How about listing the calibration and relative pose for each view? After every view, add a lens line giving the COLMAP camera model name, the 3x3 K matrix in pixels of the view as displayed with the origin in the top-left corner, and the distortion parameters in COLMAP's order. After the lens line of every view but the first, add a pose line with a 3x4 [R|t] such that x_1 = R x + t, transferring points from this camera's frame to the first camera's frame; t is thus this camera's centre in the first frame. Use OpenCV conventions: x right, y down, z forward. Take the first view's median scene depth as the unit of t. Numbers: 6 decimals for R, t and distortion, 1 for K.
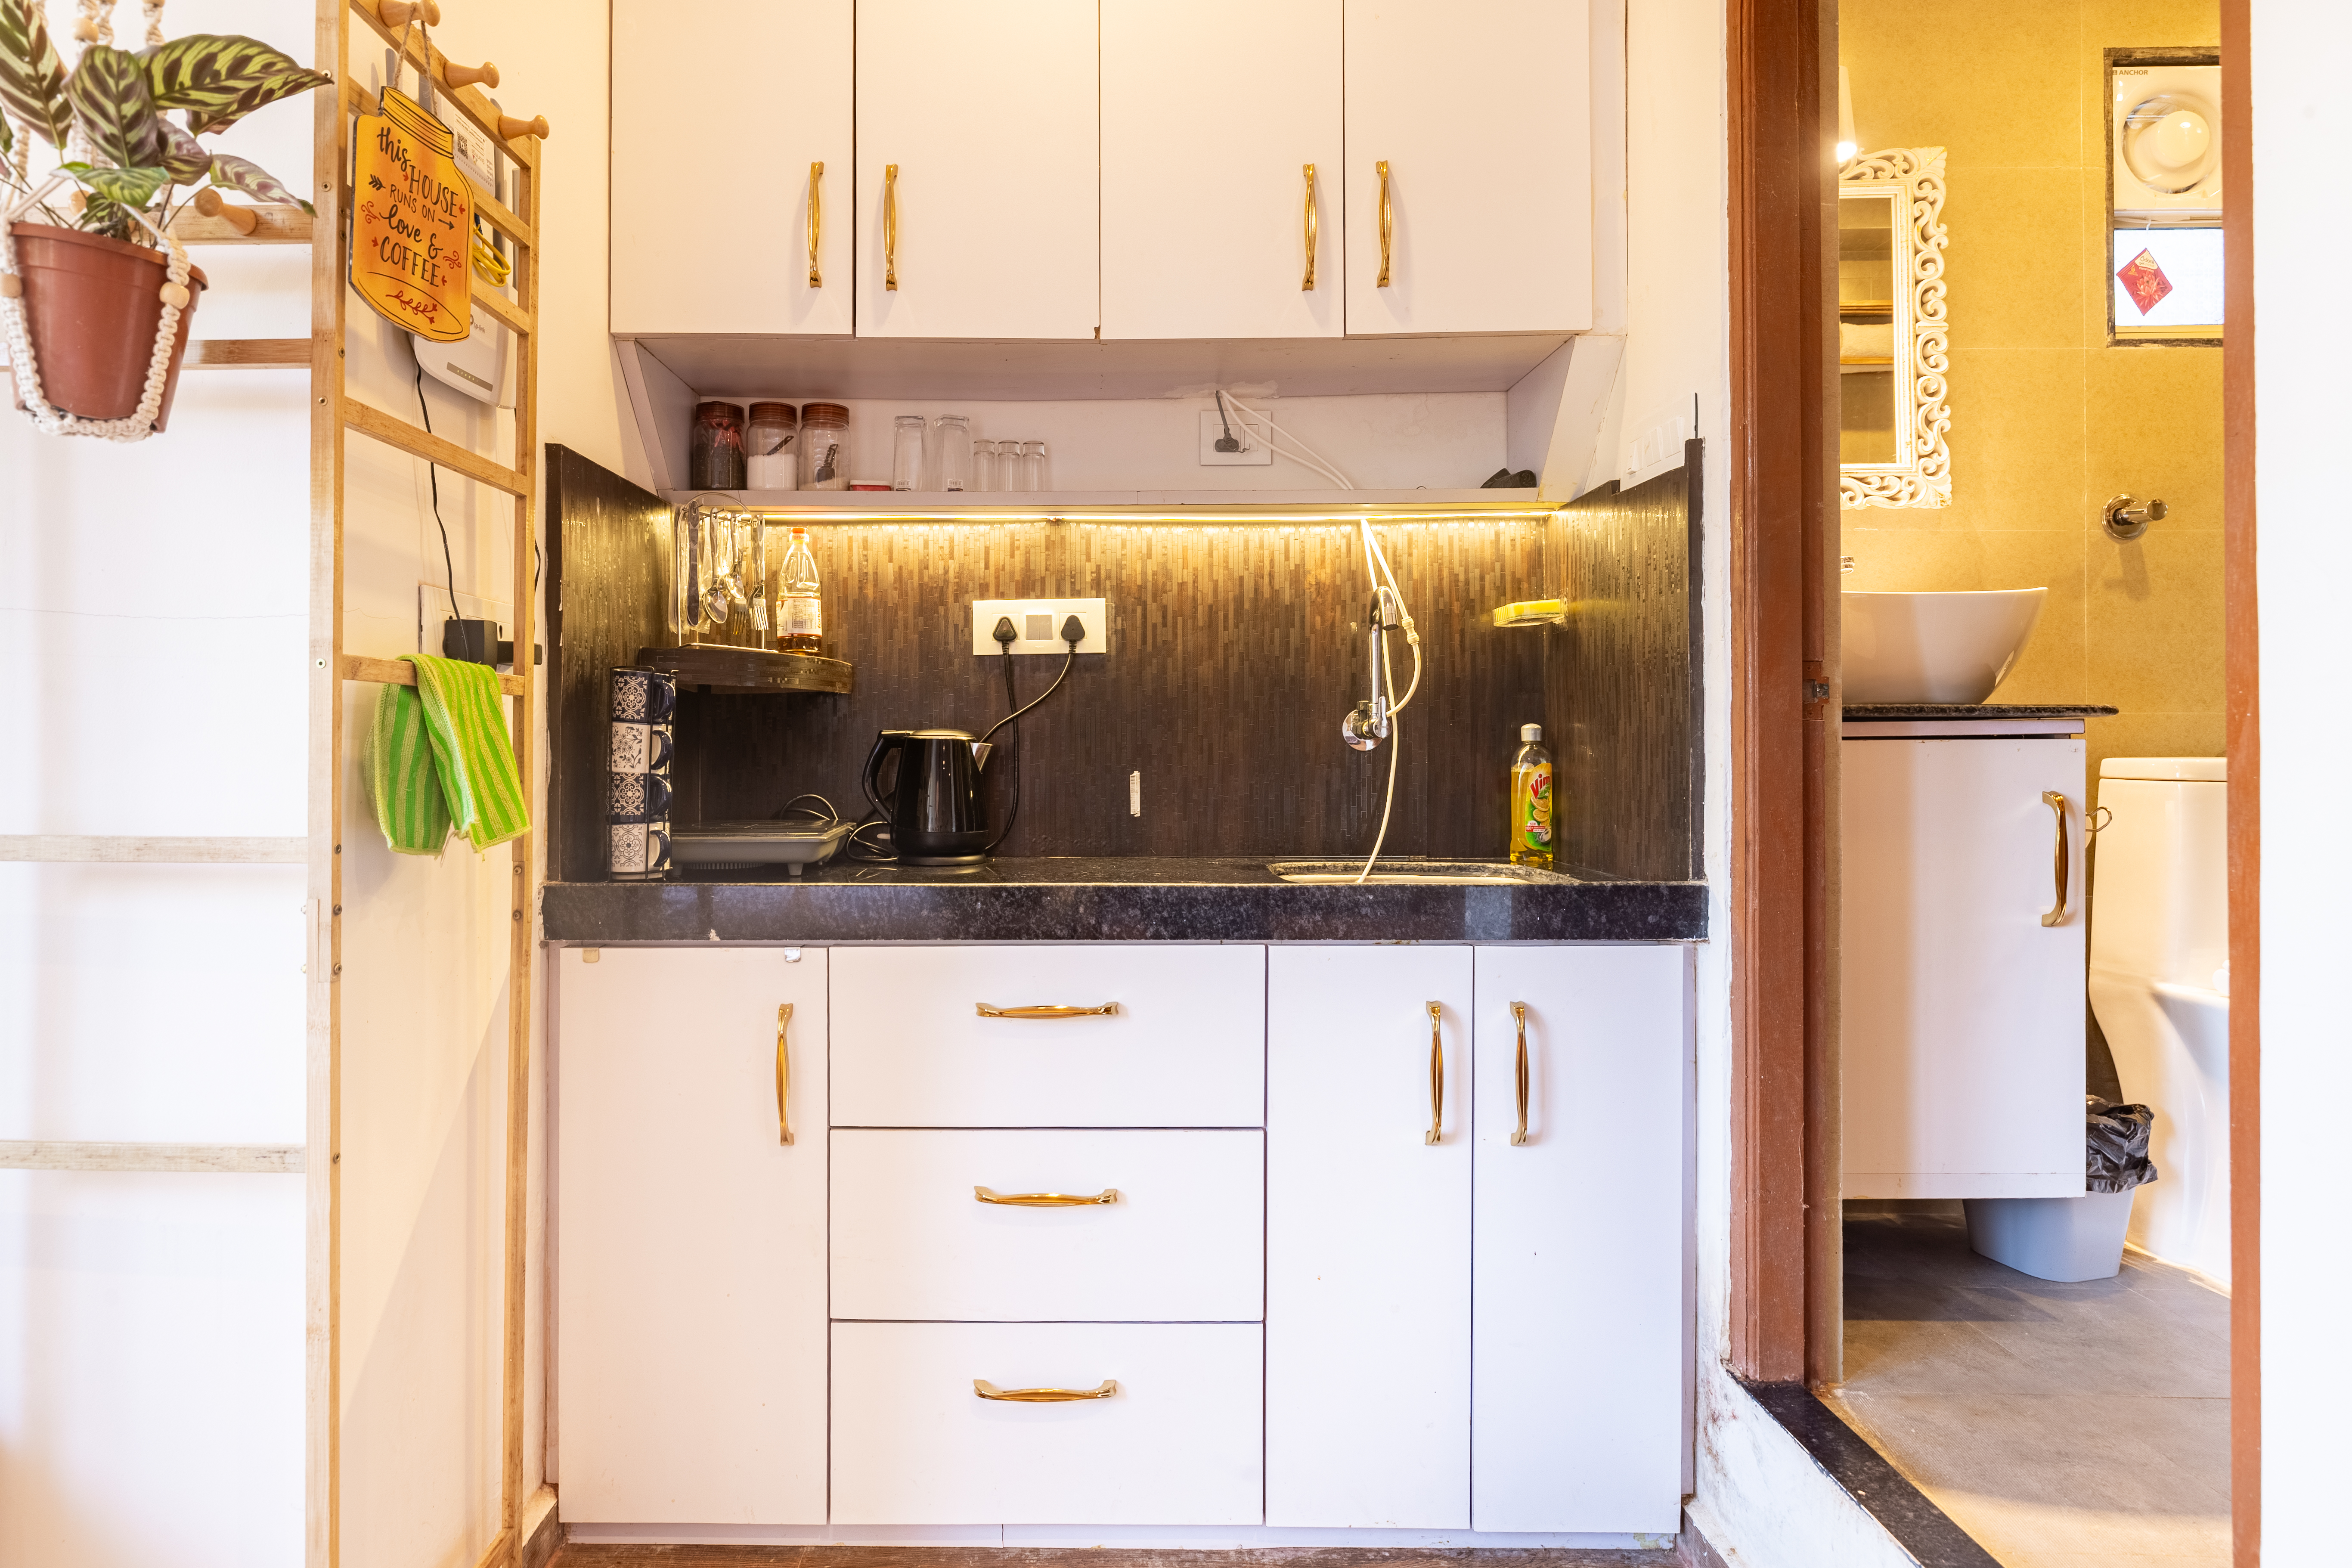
lens RADIAL K [[1257.0, 0, 1082.0], [0, 1257.0, 737.8], [0, 0, 1]] dist [-0.002451, -0.000692]
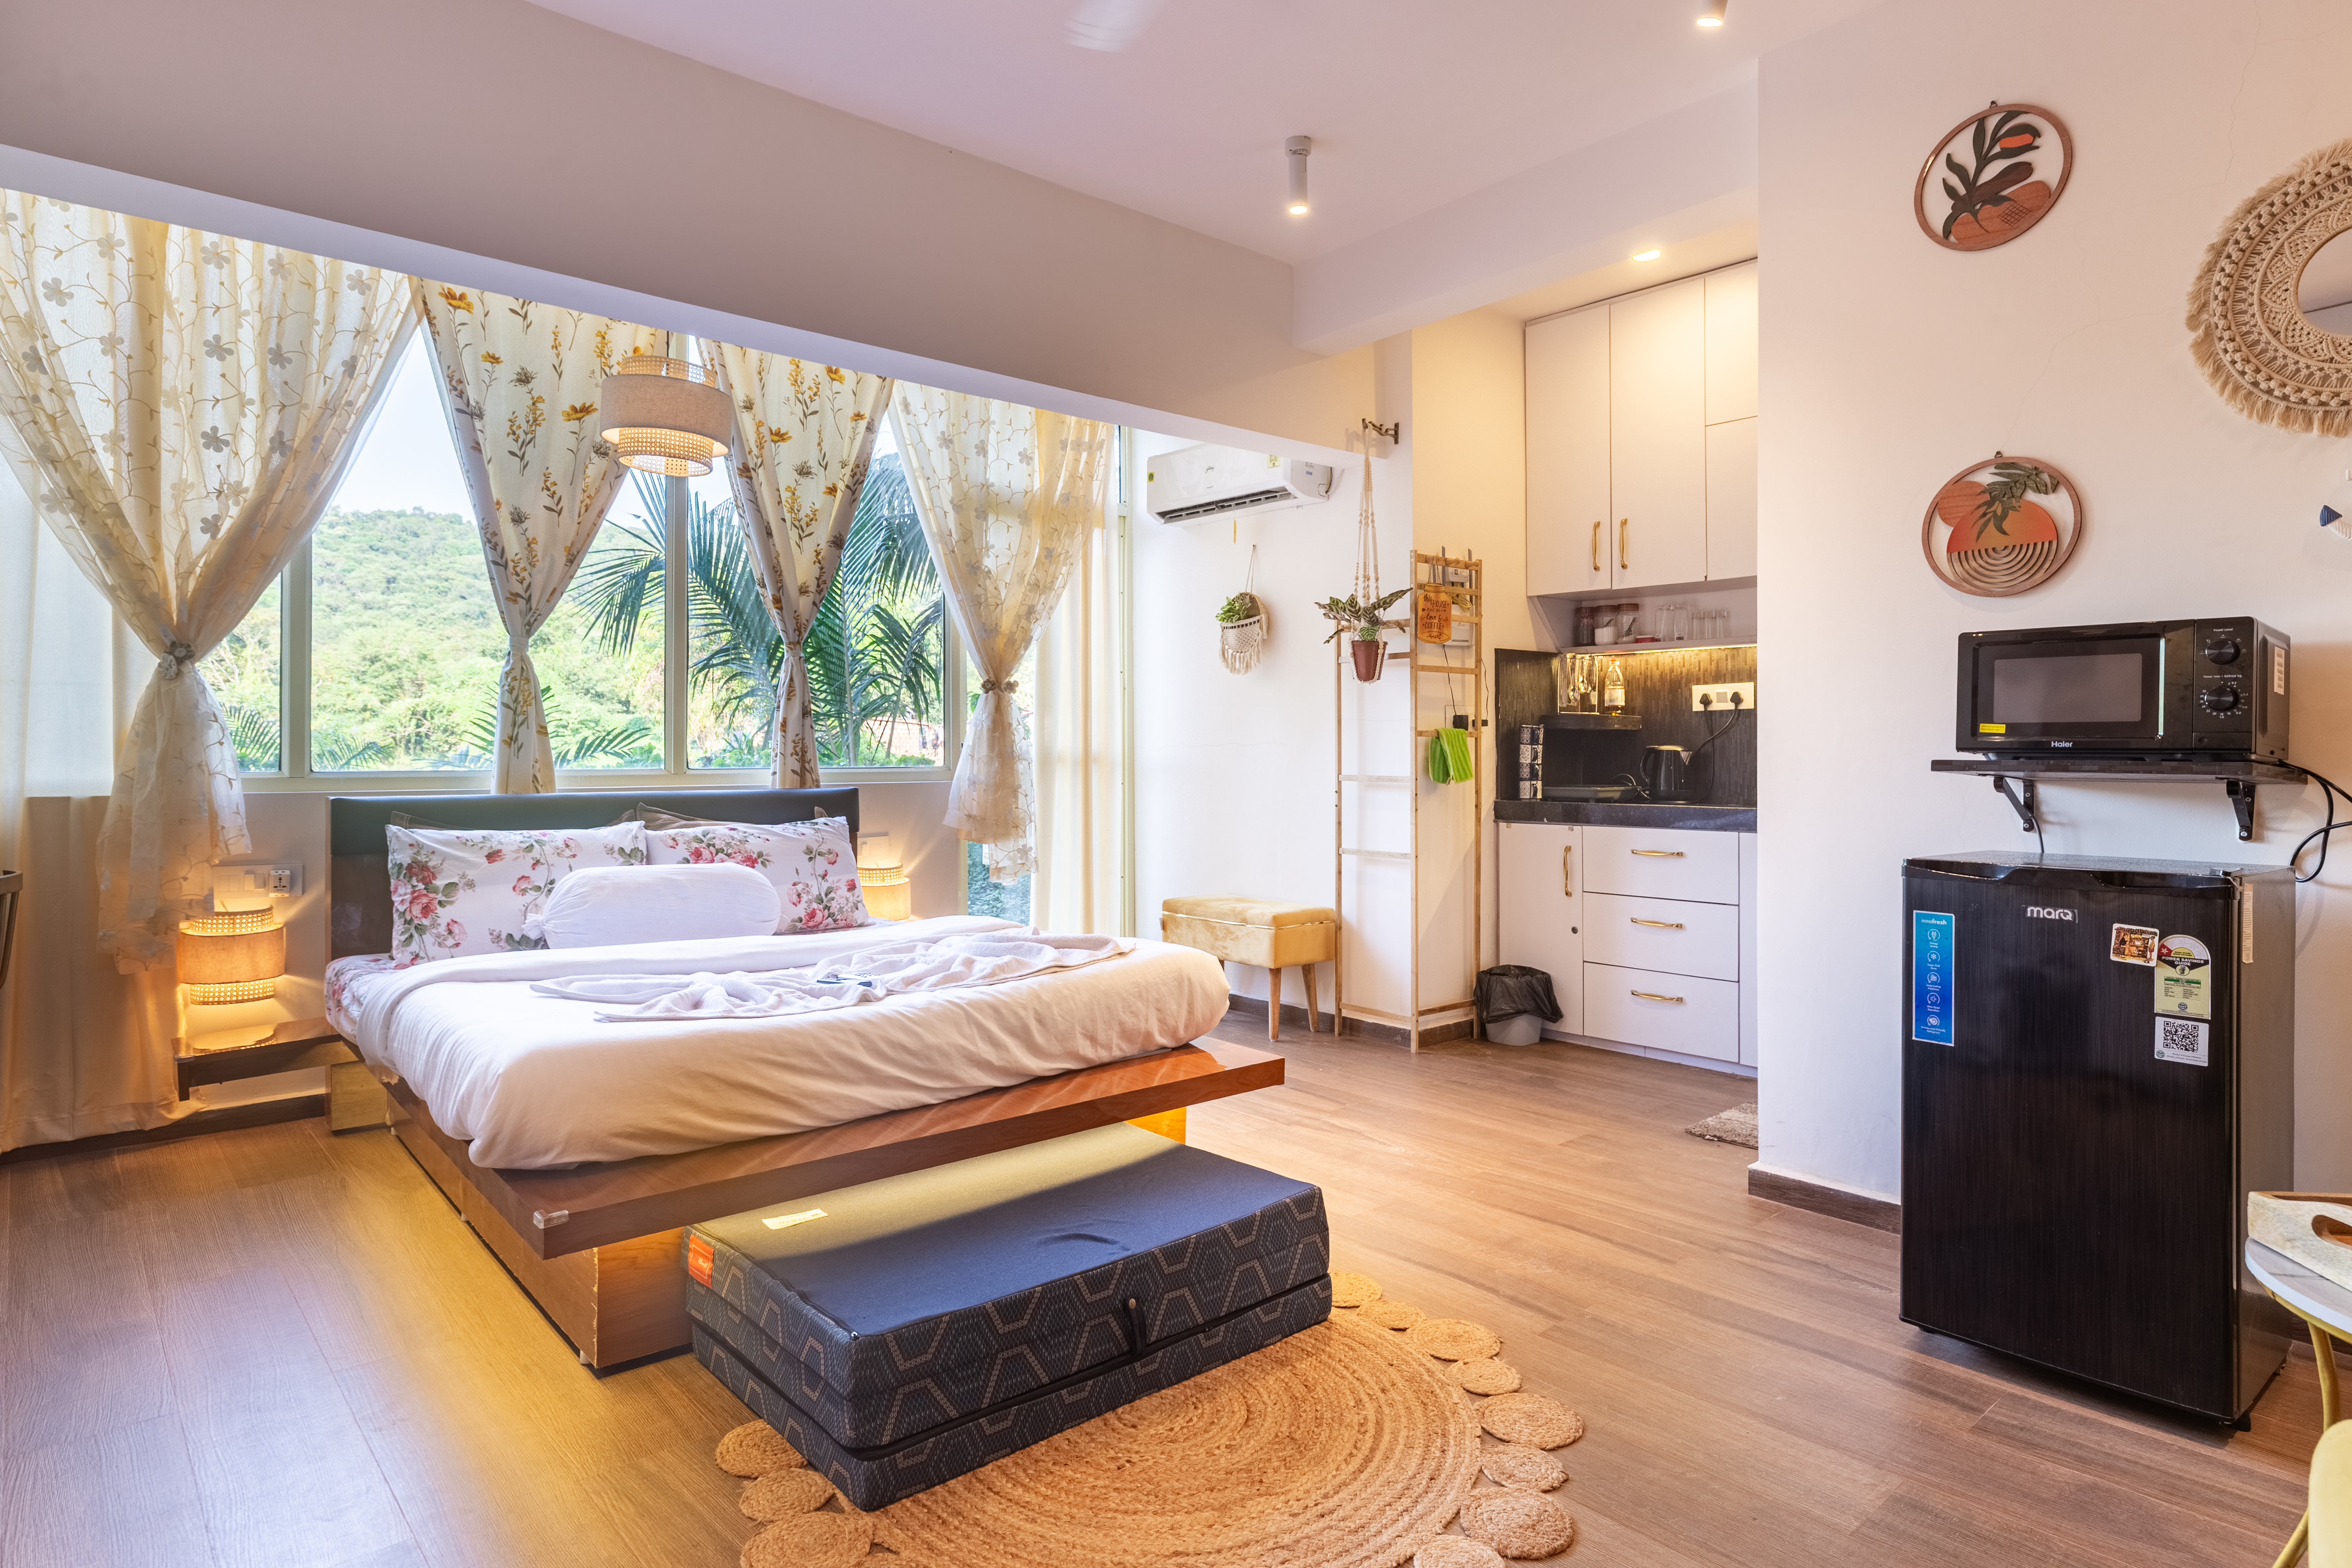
lens RADIAL K [[1321.1, 0, 1179.6], [0, 1321.1, 753.2], [0, 0, 1]] dist [-0.002142, -0.000381]
pose [[0.659288, 0.000381, -0.751890, 1.149613], [0.007577, 0.999946, 0.007151, -0.016807], [0.751852, -0.010412, 0.659250, -1.294838]]
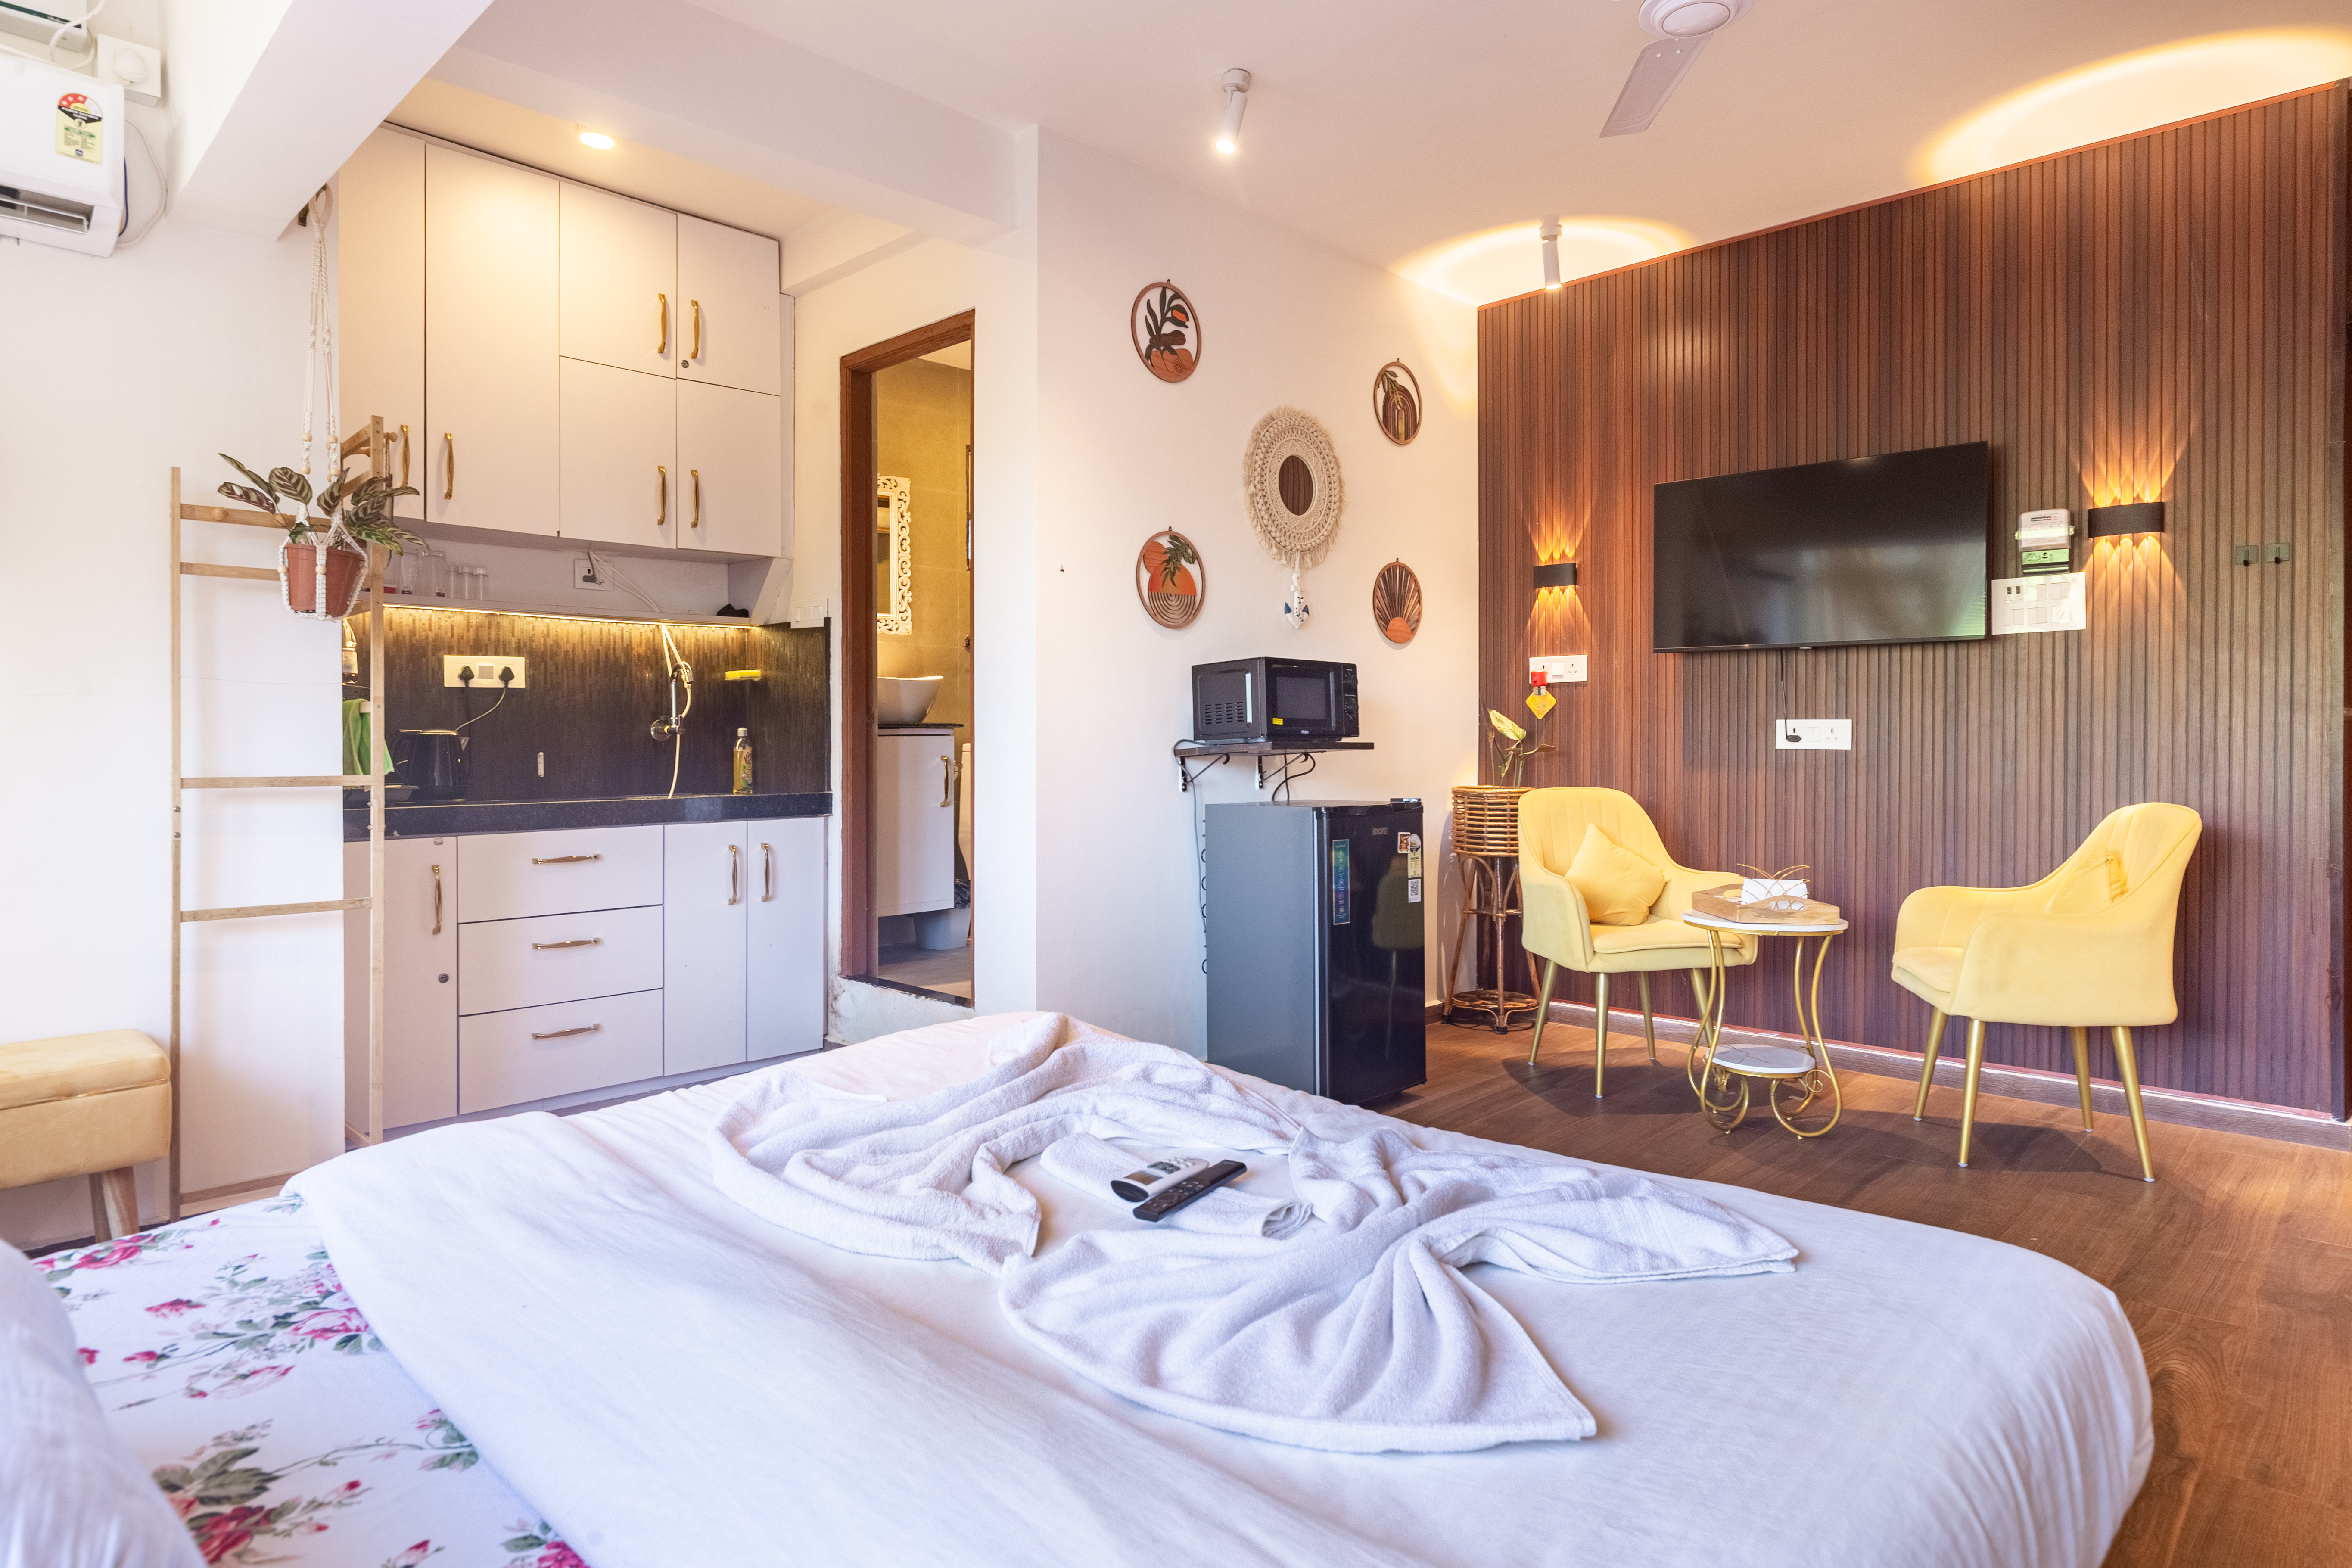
lens RADIAL K [[1325.5, 0, 1172.4], [0, 1325.5, 746.7], [0, 0, 1]] dist [-0.001887, -0.000303]
pose [[0.691545, -0.004911, 0.722317, -0.790485], [-0.005433, 0.999913, 0.011999, -0.010772], [-0.722313, -0.012222, 0.691458, -1.109576]]
